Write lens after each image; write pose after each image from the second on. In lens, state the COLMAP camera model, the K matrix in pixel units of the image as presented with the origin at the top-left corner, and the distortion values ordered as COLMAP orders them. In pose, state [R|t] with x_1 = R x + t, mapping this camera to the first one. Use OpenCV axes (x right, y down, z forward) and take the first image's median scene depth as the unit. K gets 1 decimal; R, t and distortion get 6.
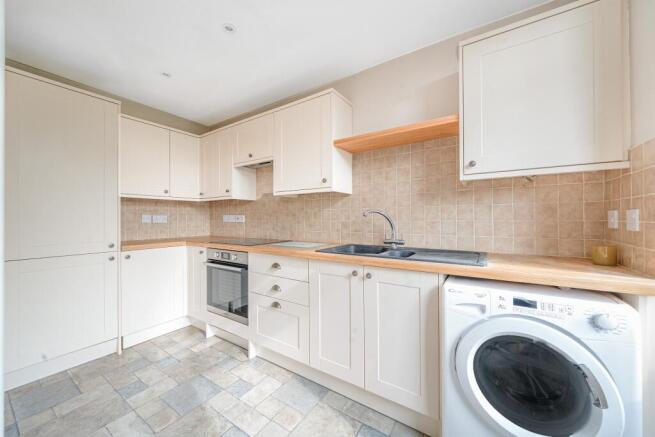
lens RADIAL K [[240.9, 0, 327.1], [0, 240.9, 216.3], [0, 0, 1]] dist [-0.000060, 0.000045]
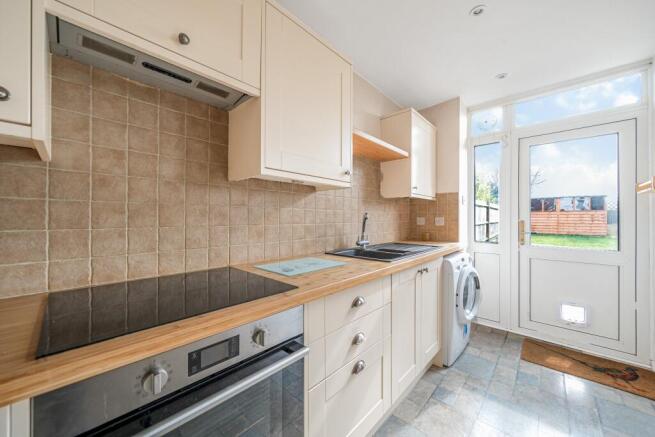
lens RADIAL K [[240.9, 0, 326.1], [0, 240.9, 220.2], [0, 0, 1]] dist [-0.000060, 0.000045]
pose [[0.171568, -0.002949, 0.985168, -0.661557], [-0.012169, 0.999913, 0.005113, 0.000182], [-0.985097, -0.012866, 0.171517, 0.794115]]
